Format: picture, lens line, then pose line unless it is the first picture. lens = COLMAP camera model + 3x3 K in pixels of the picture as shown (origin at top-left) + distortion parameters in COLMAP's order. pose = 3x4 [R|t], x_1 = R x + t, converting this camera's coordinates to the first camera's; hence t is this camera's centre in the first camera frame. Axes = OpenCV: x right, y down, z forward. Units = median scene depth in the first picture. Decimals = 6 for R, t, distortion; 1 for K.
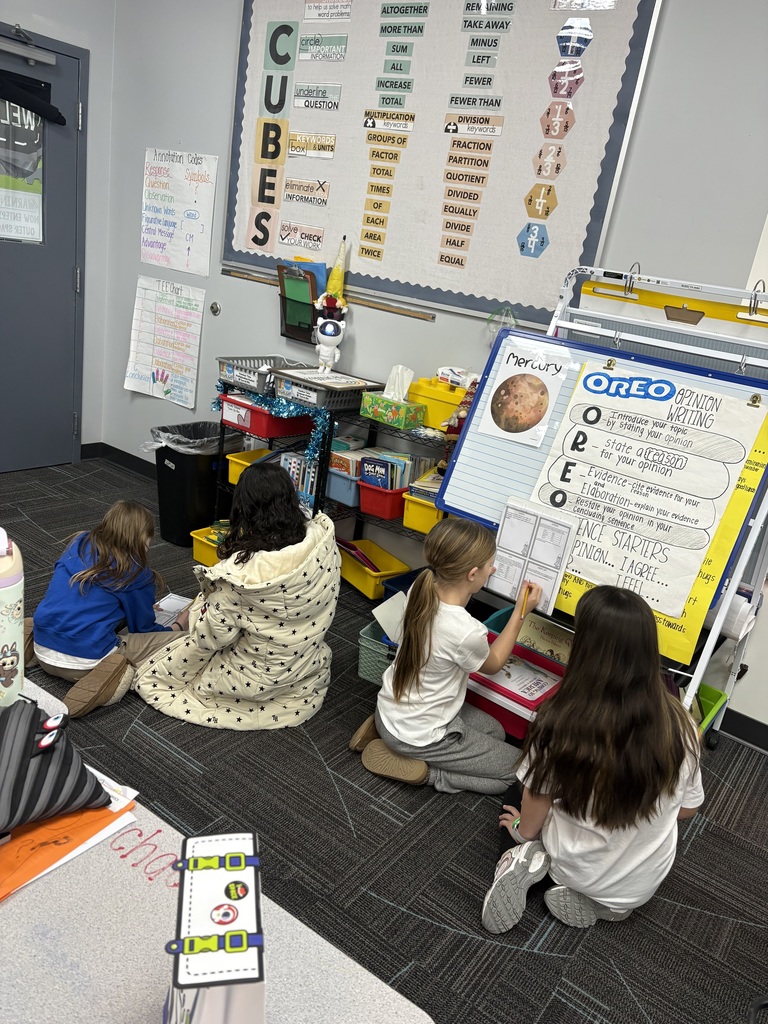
lens RADIAL K [[779.7, 0, 384.1], [0, 779.7, 511.6], [0, 0, 1]] dist [0.038360, -0.042768]
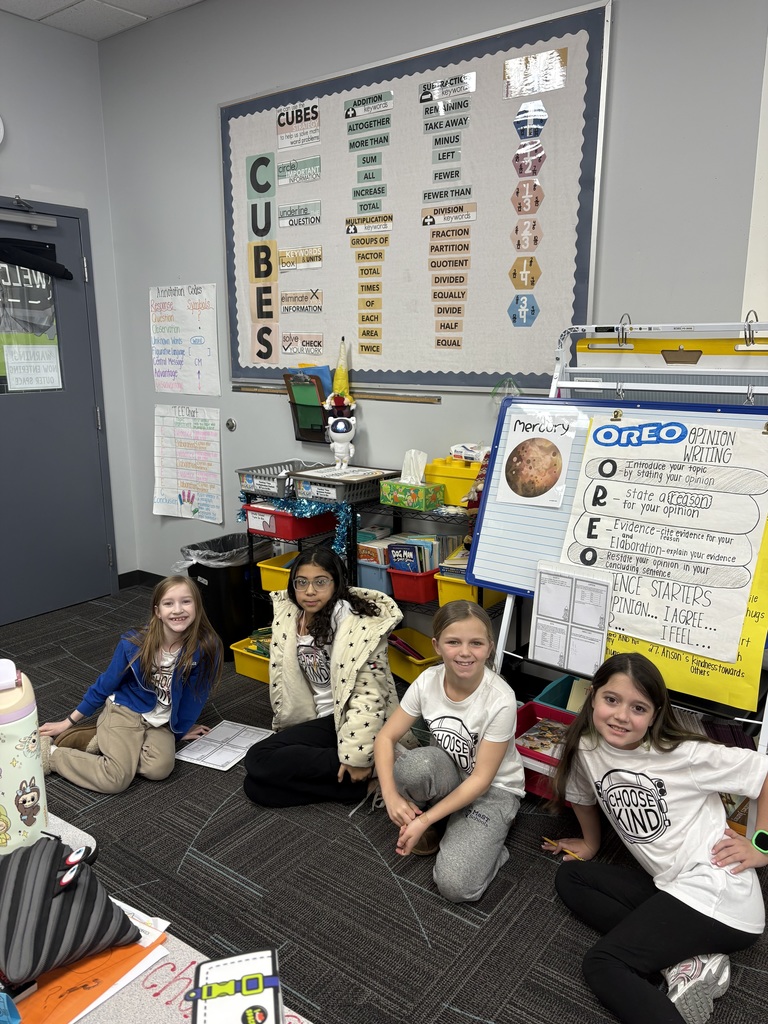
lens RADIAL K [[779.7, 0, 388.2], [0, 779.7, 511.0], [0, 0, 1]] dist [0.038360, -0.042768]
pose [[0.988257, -0.146772, -0.042504, 0.024805], [0.140683, 0.982532, -0.121818, 0.010690], [0.059641, 0.114408, 0.991642, 0.010365]]
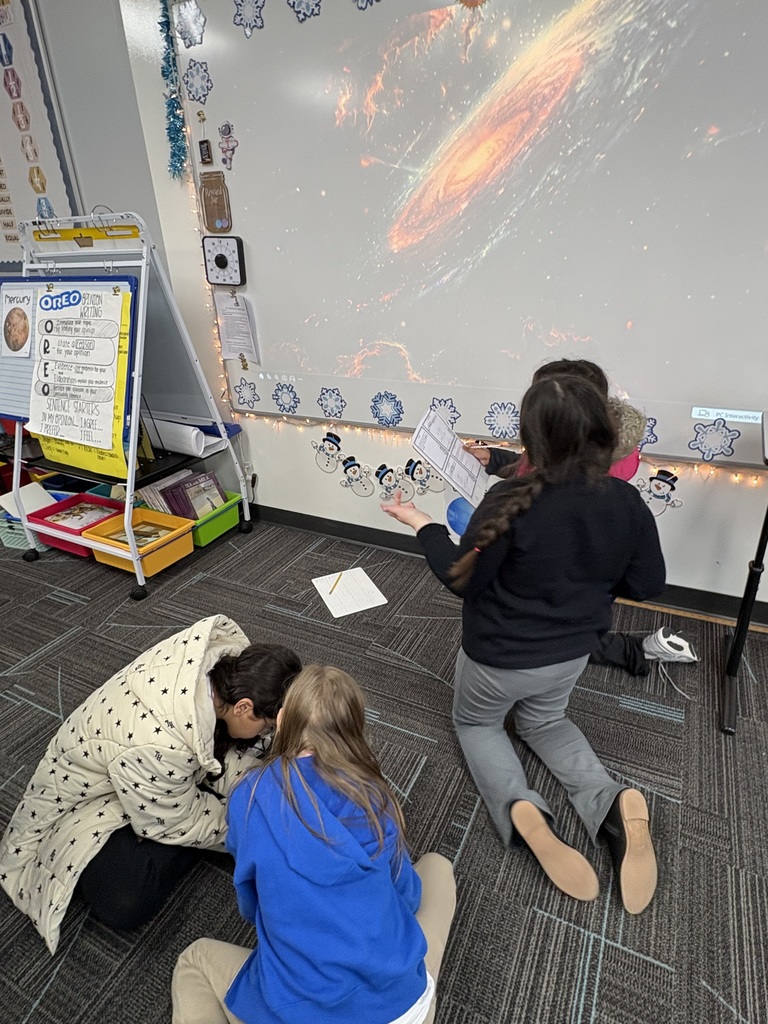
lens RADIAL K [[577.3, 0, 383.6], [0, 577.3, 509.1], [0, 0, 1]] dist [-0.004572, -0.001304]
pose [[0.969775, -0.236168, 0.061335, 0.680249], [0.227256, 0.965735, 0.125345, 0.195665], [-0.088836, -0.107618, 0.990215, -0.124253]]
